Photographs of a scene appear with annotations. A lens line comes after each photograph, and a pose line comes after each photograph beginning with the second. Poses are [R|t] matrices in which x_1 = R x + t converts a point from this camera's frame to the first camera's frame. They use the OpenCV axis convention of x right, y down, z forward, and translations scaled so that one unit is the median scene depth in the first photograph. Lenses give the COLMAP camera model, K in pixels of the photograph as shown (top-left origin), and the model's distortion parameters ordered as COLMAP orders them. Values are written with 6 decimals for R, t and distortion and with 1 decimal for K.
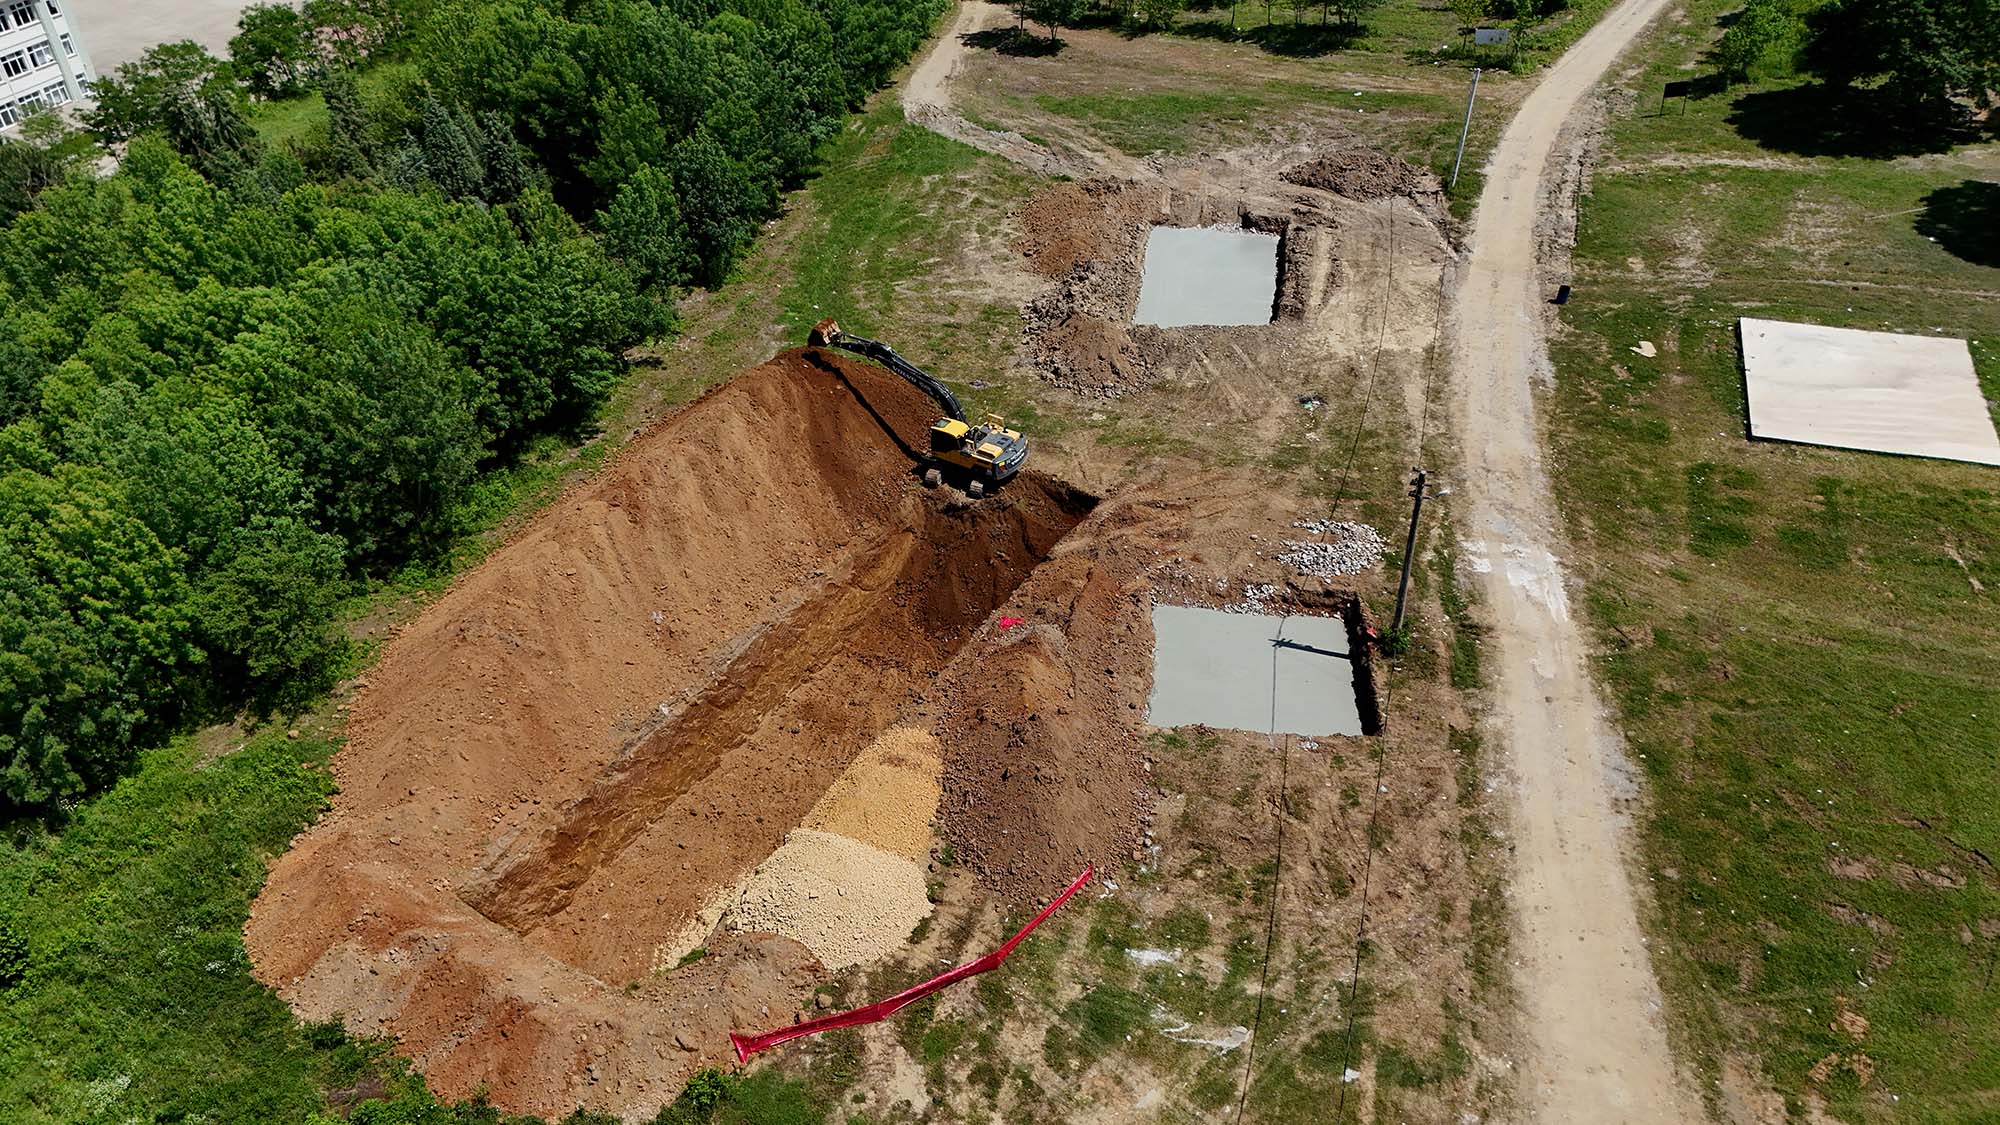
lens RADIAL K [[1467.8, 0, 1004.6], [0, 1467.8, 570.4], [0, 0, 1]] dist [0.077050, -0.085457]
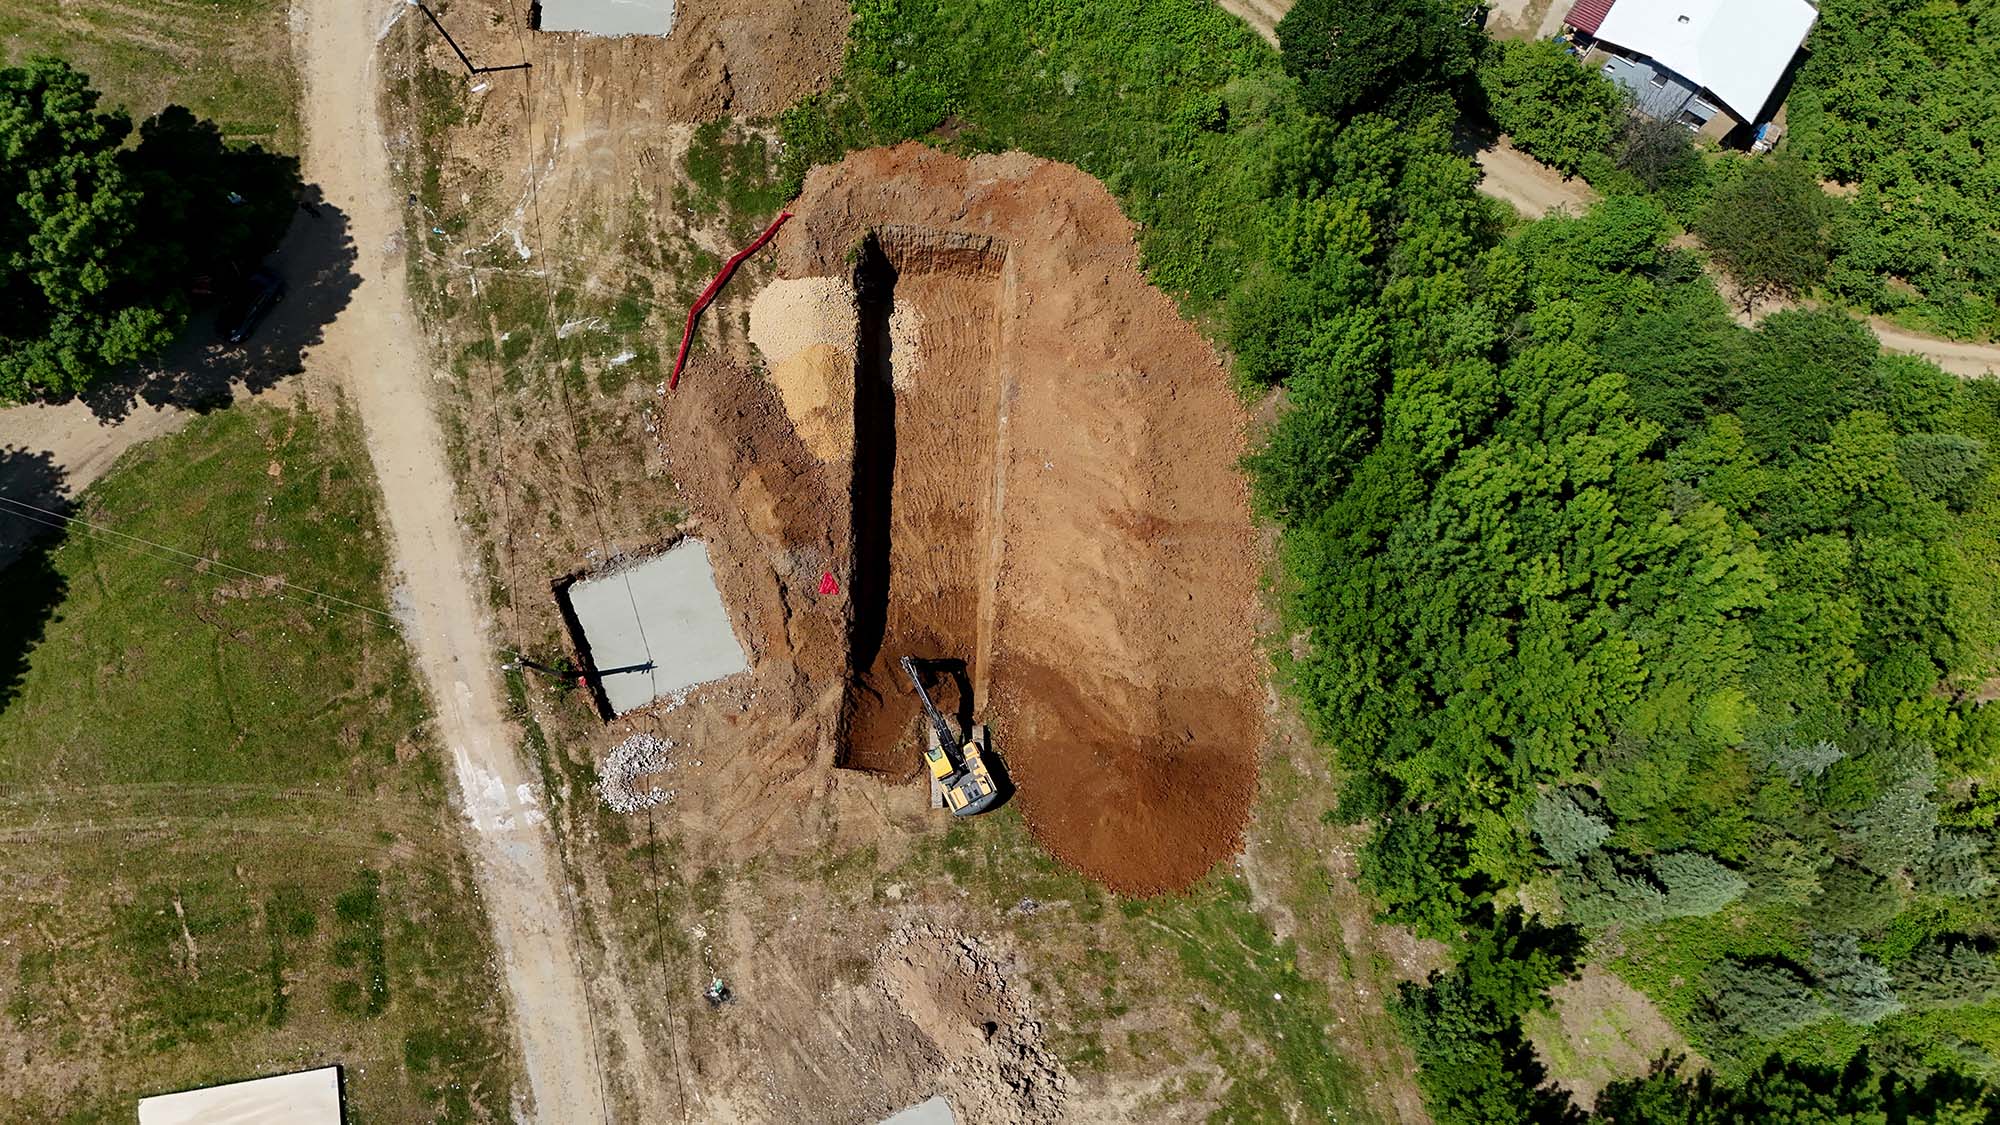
lens RADIAL K [[1467.8, 0, 1004.6], [0, 1467.8, 570.4], [0, 0, 1]] dist [0.077050, -0.085457]
pose [[-0.881246, 0.469555, -0.054067, -0.078496], [-0.258931, -0.383900, 0.886327, -1.288435], [0.395423, 0.795072, 0.459893, 0.441521]]
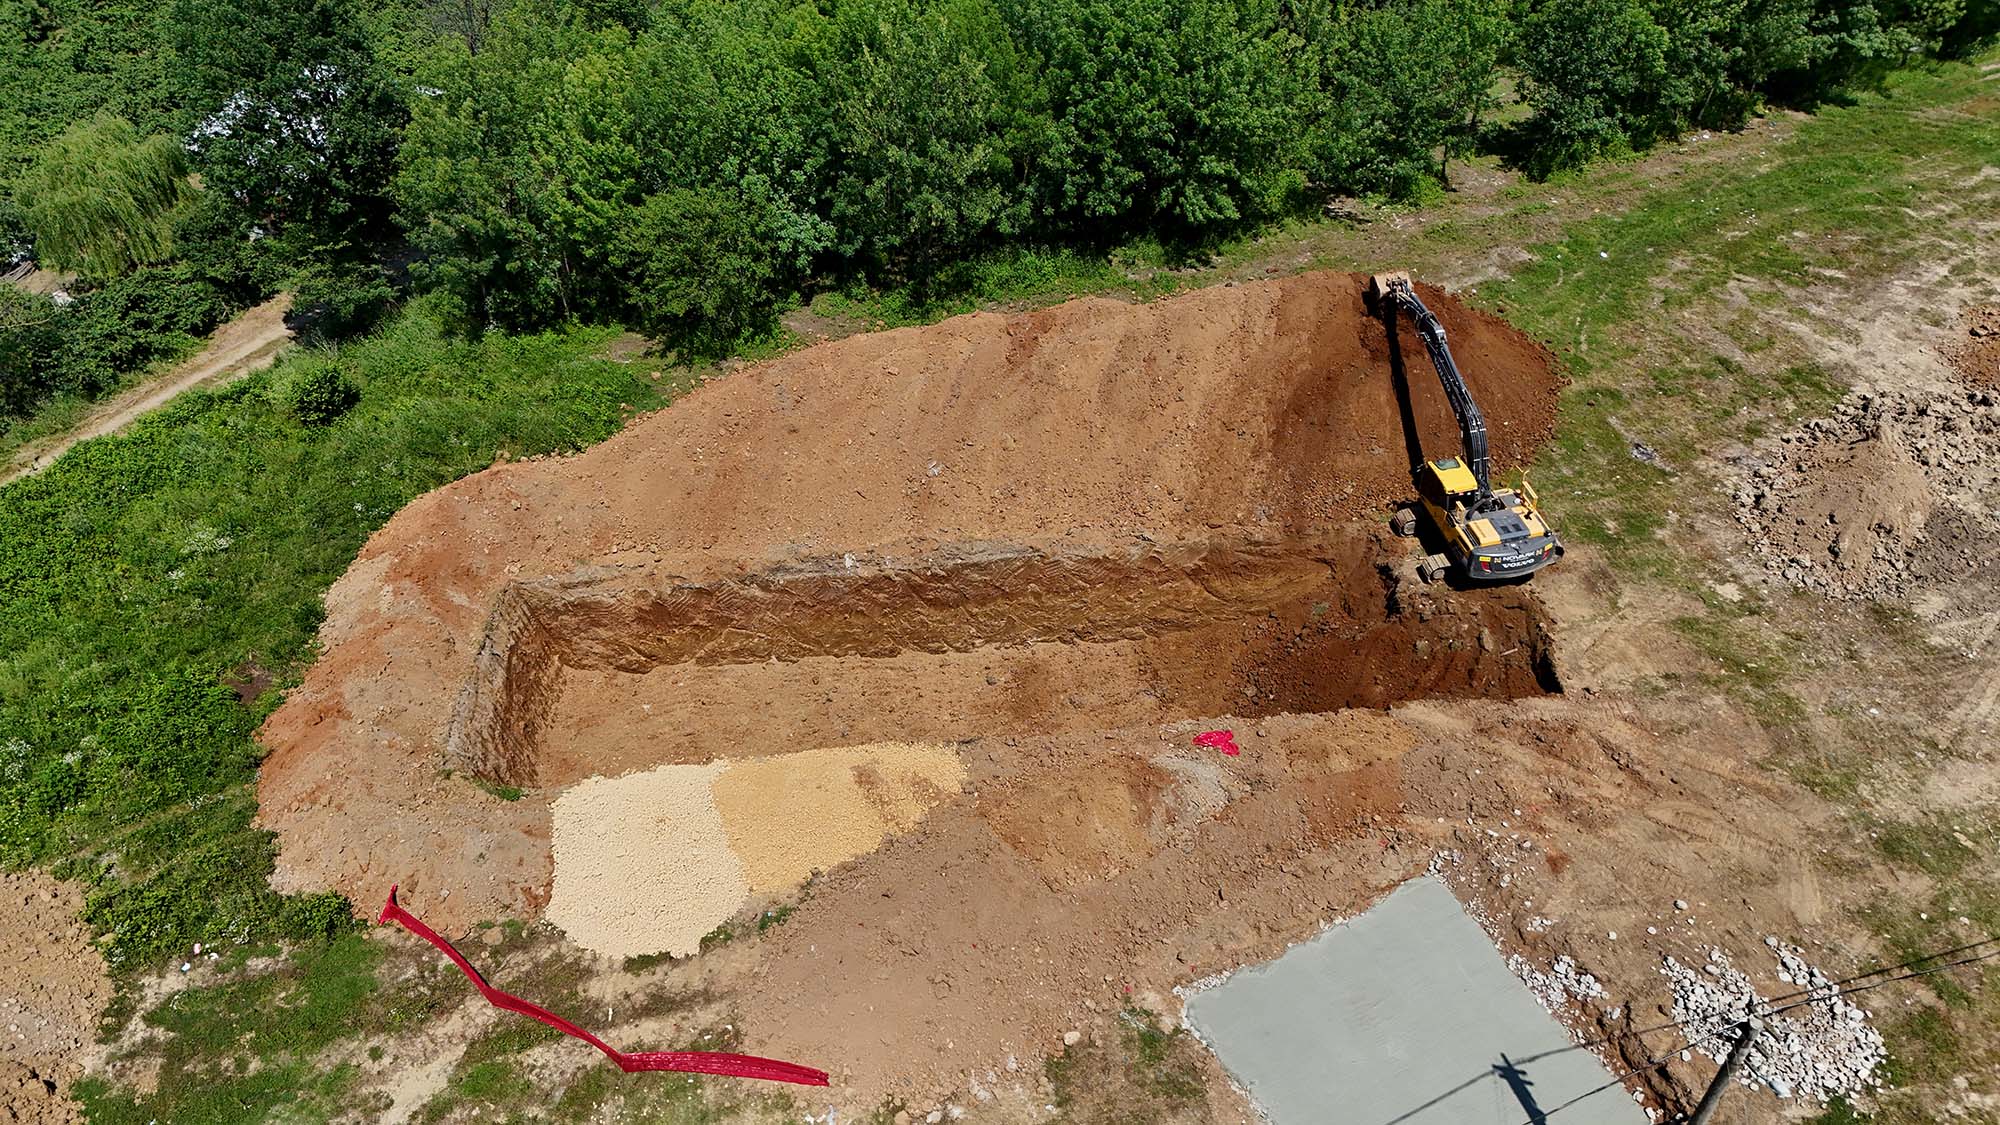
lens RADIAL K [[1467.8, 0, 1004.6], [0, 1467.8, 570.4], [0, 0, 1]] dist [0.077050, -0.085457]
pose [[0.583182, 0.560075, -0.588400, 0.318660], [-0.481702, 0.821665, 0.304680, -0.200196], [0.654112, 0.105750, 0.748969, 0.434720]]
